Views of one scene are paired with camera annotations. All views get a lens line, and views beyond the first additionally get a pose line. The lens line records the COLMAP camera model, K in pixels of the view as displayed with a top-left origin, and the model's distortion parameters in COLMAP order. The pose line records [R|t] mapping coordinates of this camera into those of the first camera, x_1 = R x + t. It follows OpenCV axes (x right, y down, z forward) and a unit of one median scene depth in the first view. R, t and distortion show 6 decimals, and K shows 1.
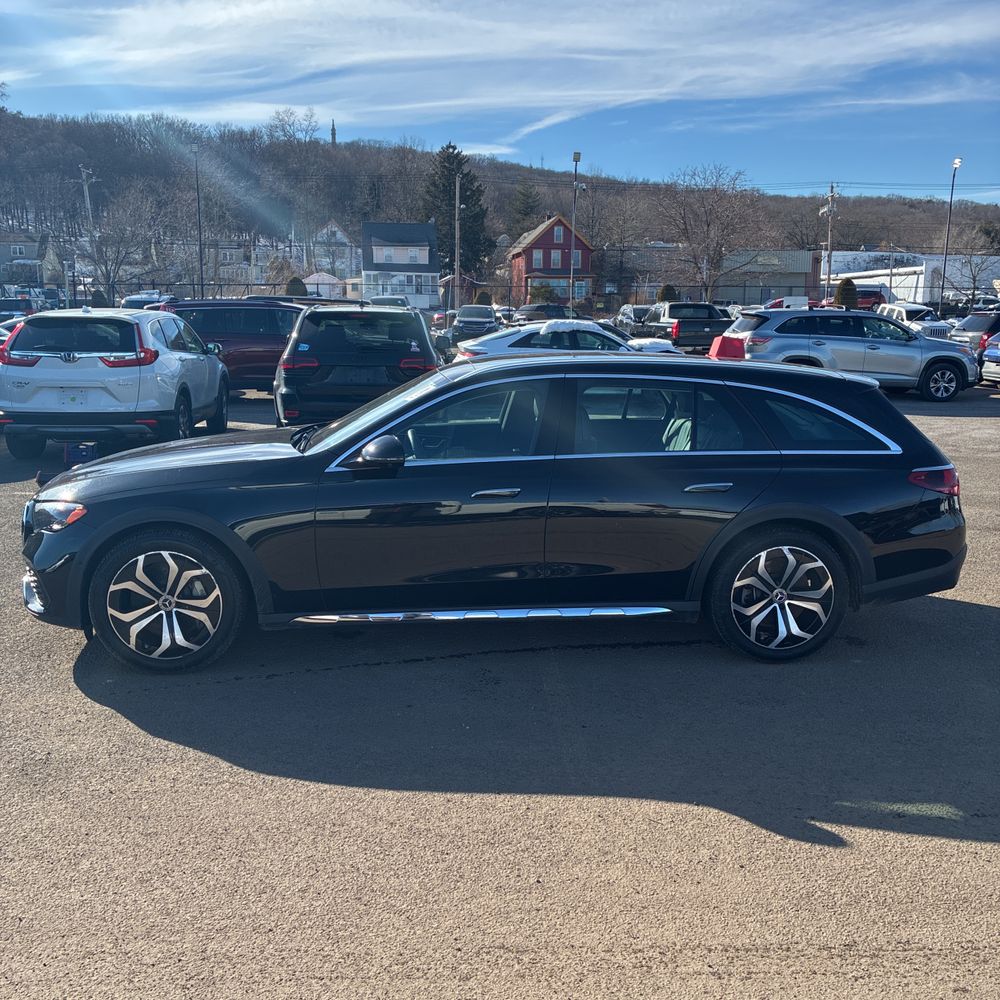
lens RADIAL K [[1037.2, 0, 500.4], [0, 1037.2, 499.0], [0, 0, 1]] dist [0.015436, 0.000000]
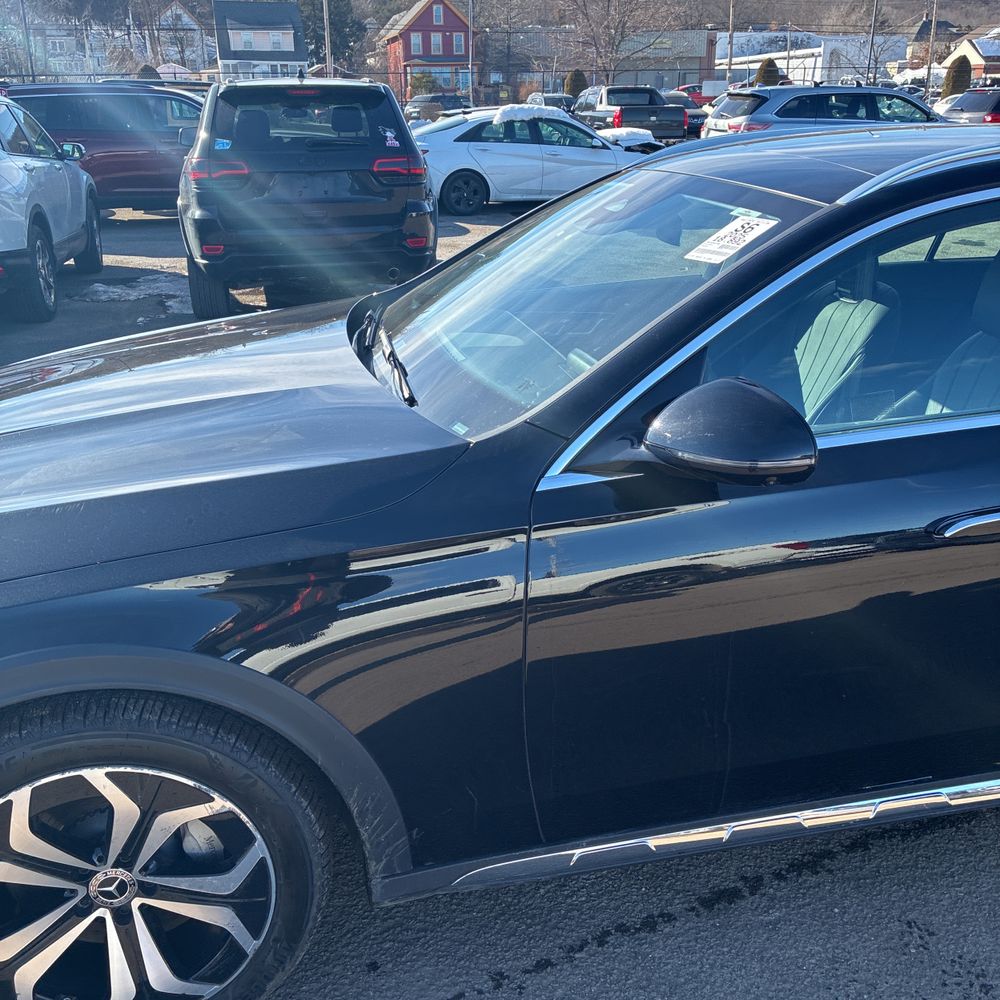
lens RADIAL K [[1037.2, 0, 499.5], [0, 1037.2, 502.0], [0, 0, 1]] dist [0.015436, 0.000000]
pose [[0.992481, -0.059572, 0.106920, -0.037451], [0.039005, 0.981956, 0.185043, -0.014788], [-0.116015, -0.179482, 0.976897, 0.112544]]
